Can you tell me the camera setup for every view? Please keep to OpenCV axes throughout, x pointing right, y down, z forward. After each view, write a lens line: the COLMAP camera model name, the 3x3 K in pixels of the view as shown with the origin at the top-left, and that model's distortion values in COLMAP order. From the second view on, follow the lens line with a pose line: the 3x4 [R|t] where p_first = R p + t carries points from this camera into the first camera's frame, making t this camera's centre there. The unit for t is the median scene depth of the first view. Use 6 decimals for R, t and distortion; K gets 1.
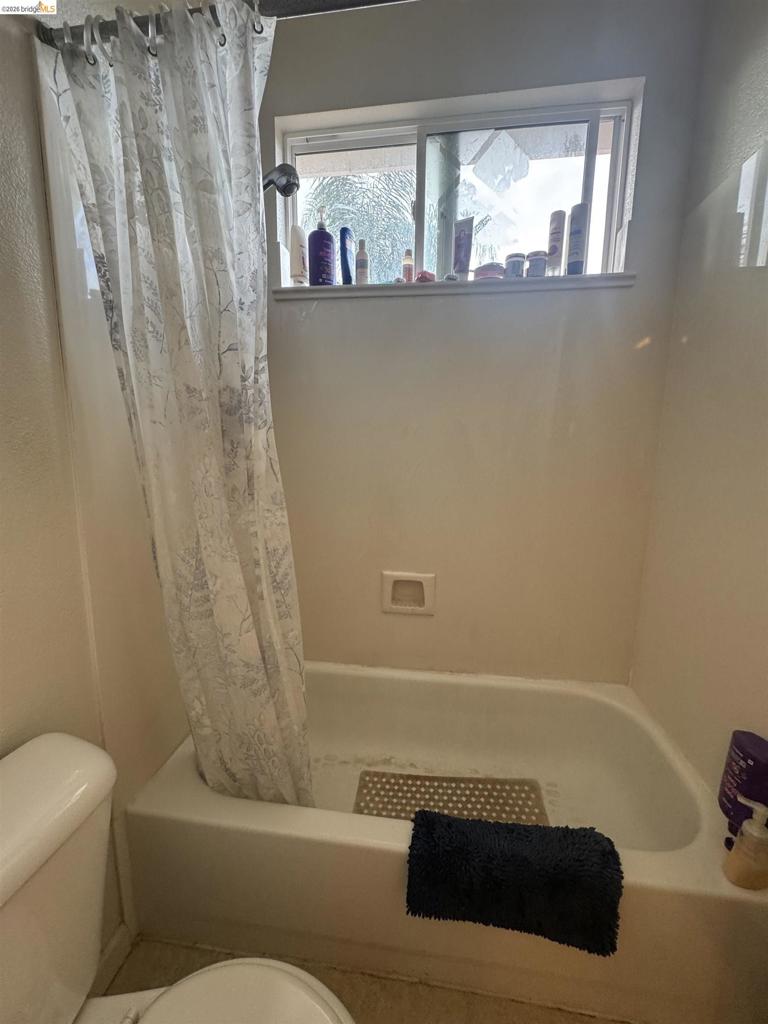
lens RADIAL K [[409.4, 0, 385.3], [0, 409.4, 514.4], [0, 0, 1]] dist [-0.002404, -0.000089]
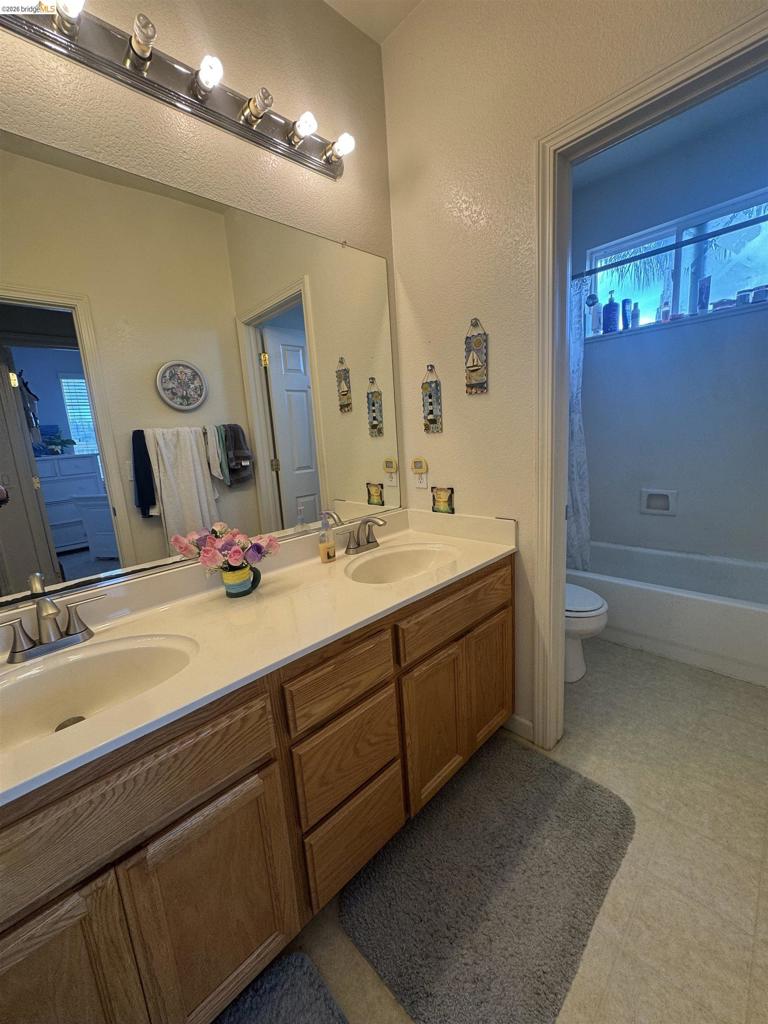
lens RADIAL K [[409.4, 0, 382.2], [0, 409.4, 516.2], [0, 0, 1]] dist [-0.002404, -0.000089]
pose [[0.783588, 0.053074, -0.619009, 0.234837], [-0.026404, 0.998289, 0.052169, 0.212370], [0.620719, -0.024535, 0.783649, -1.154993]]
